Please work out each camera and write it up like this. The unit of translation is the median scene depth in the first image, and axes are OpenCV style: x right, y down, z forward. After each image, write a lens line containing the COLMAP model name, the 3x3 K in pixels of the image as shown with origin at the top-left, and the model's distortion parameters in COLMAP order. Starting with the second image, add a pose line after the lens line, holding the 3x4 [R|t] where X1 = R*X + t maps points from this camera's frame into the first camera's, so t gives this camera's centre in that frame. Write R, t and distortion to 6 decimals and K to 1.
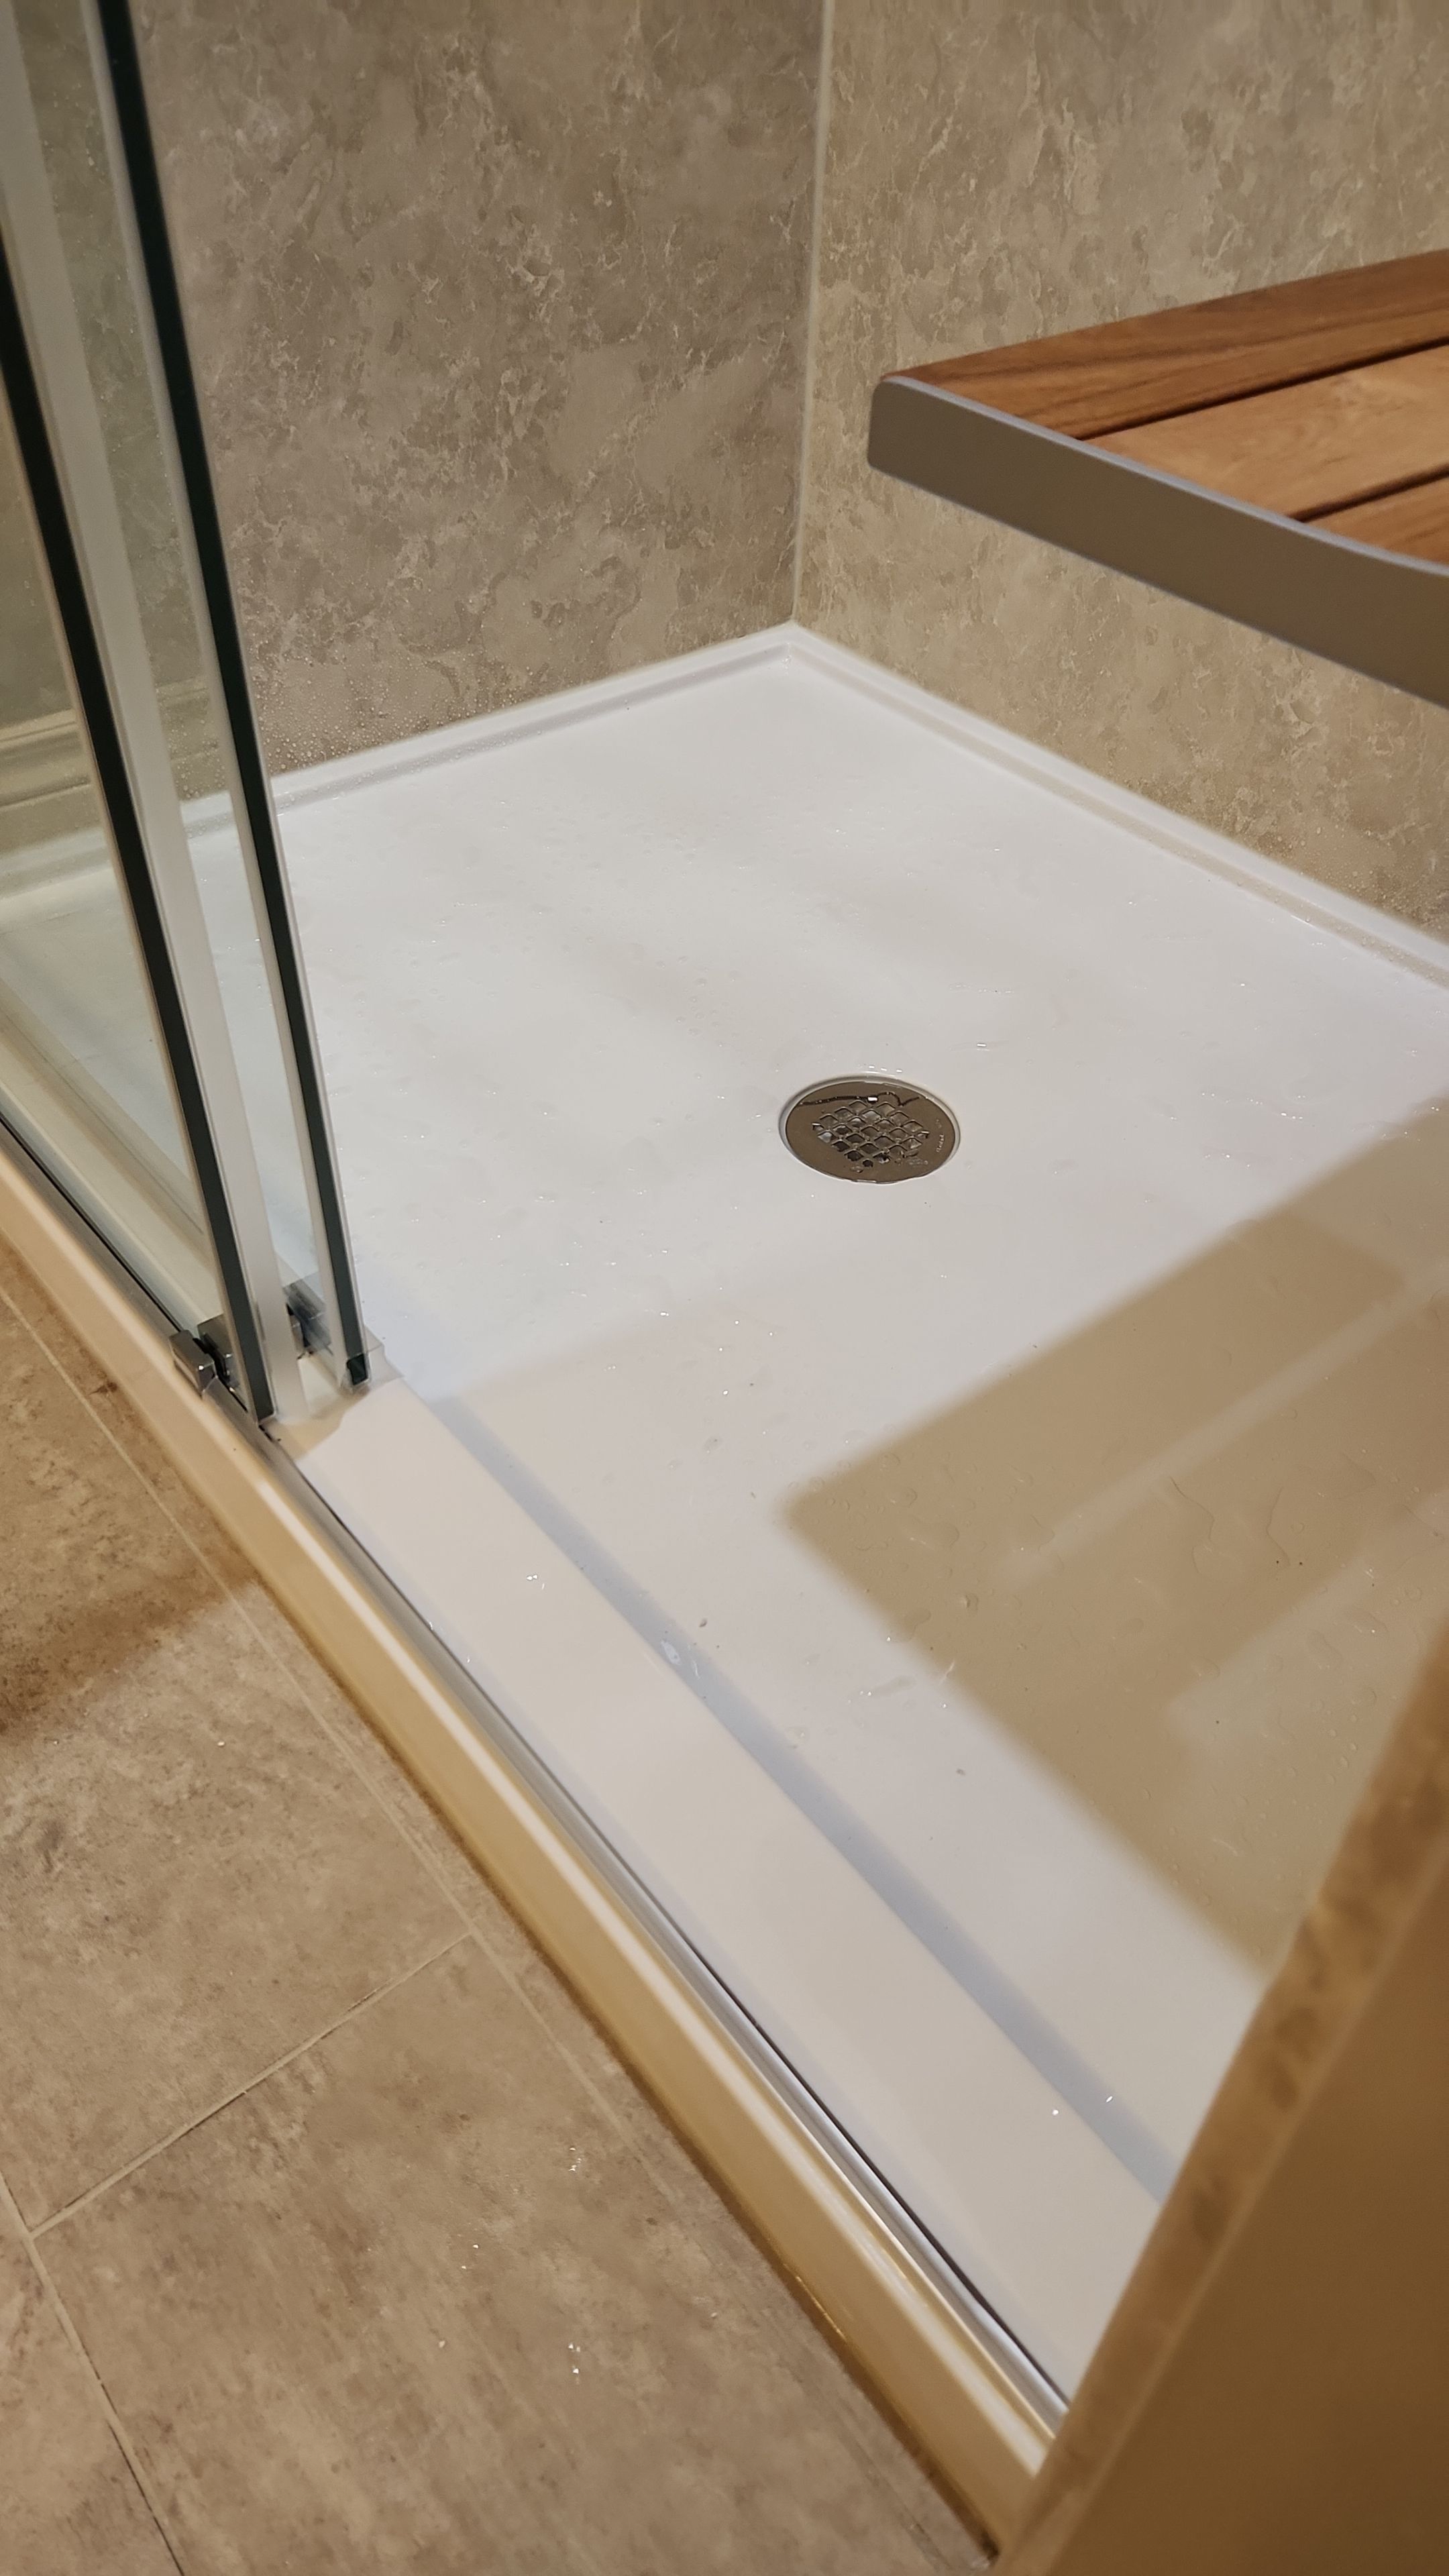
lens RADIAL K [[1719.9, 0, 753.6], [0, 1719.9, 1296.1], [0, 0, 1]] dist [0.066463, -0.063802]
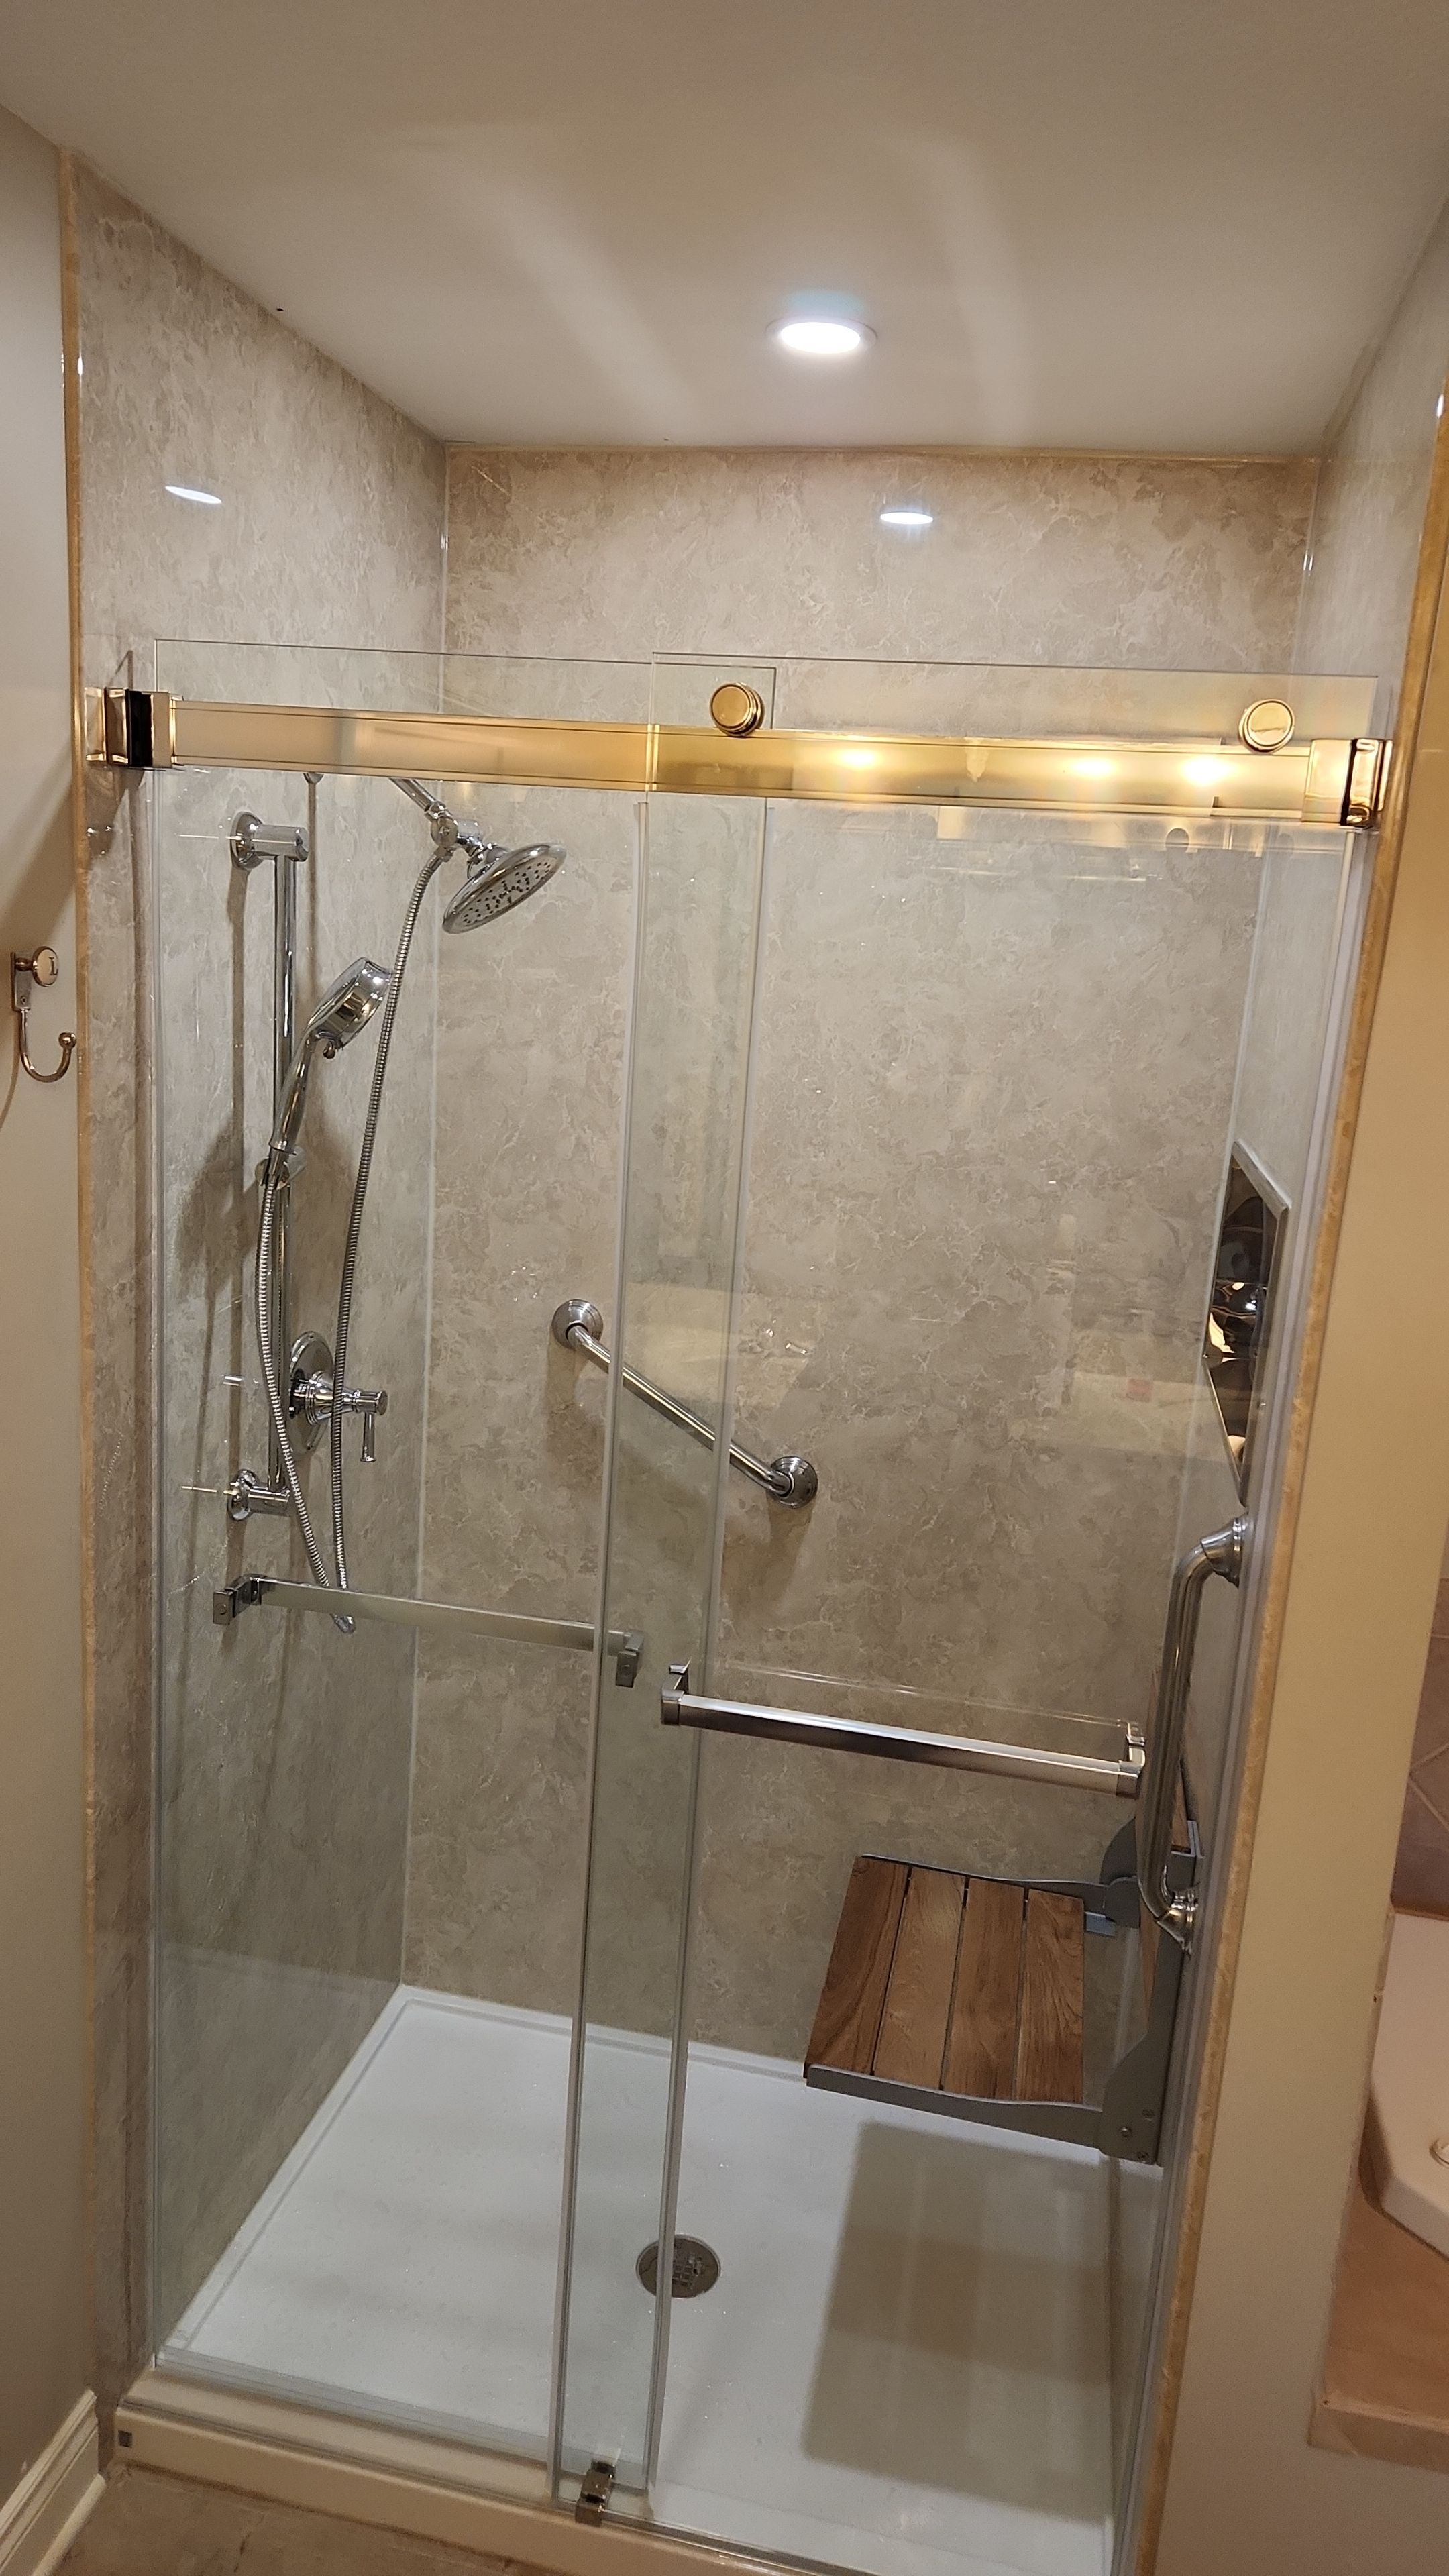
lens RADIAL K [[1711.4, 0, 711.5], [0, 1711.4, 1311.7], [0, 0, 1]] dist [0.073478, -0.065798]
pose [[0.785450, -0.116366, 0.607888, -1.046667], [0.387144, 0.858674, -0.335854, -0.361501], [-0.482895, 0.499136, 0.719496, -1.149969]]
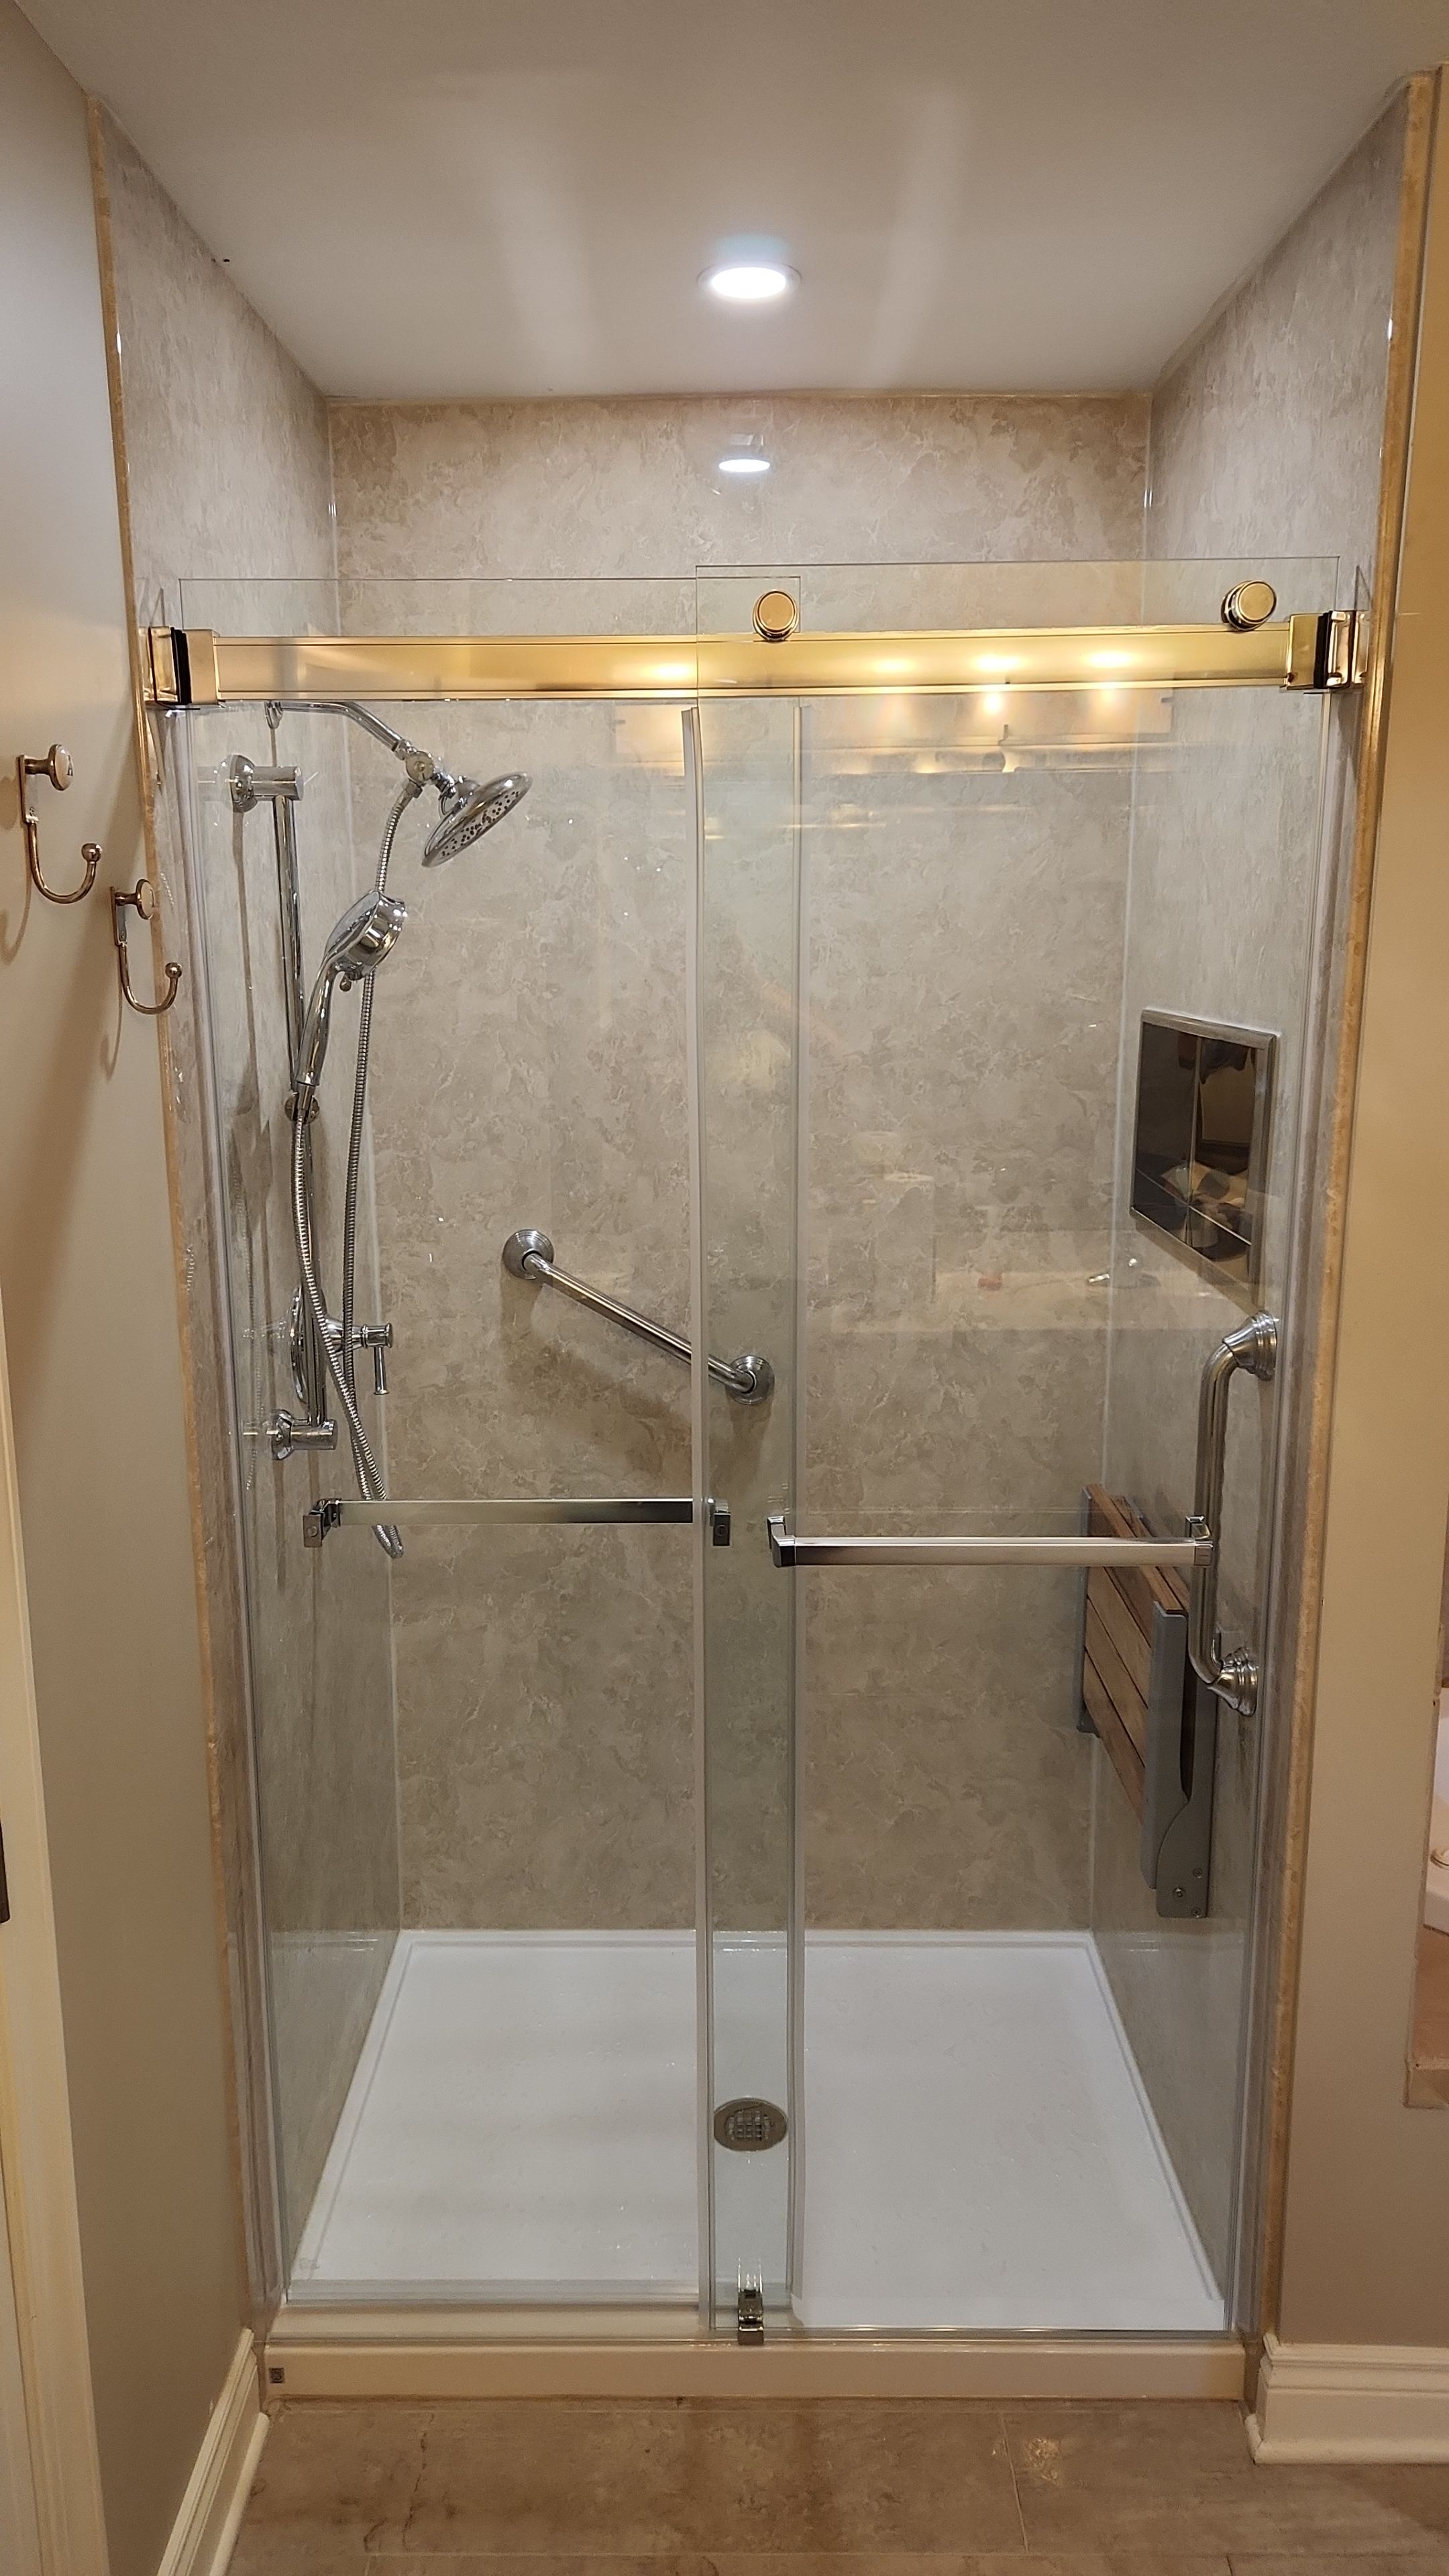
lens RADIAL K [[1713.4, 0, 704.1], [0, 1713.4, 1295.9], [0, 0, 1]] dist [0.067704, -0.059174]
pose [[0.647314, -0.196453, 0.736472, -1.391316], [0.535139, 0.805175, -0.255576, -0.405139], [-0.542780, 0.559553, 0.626331, -0.985914]]
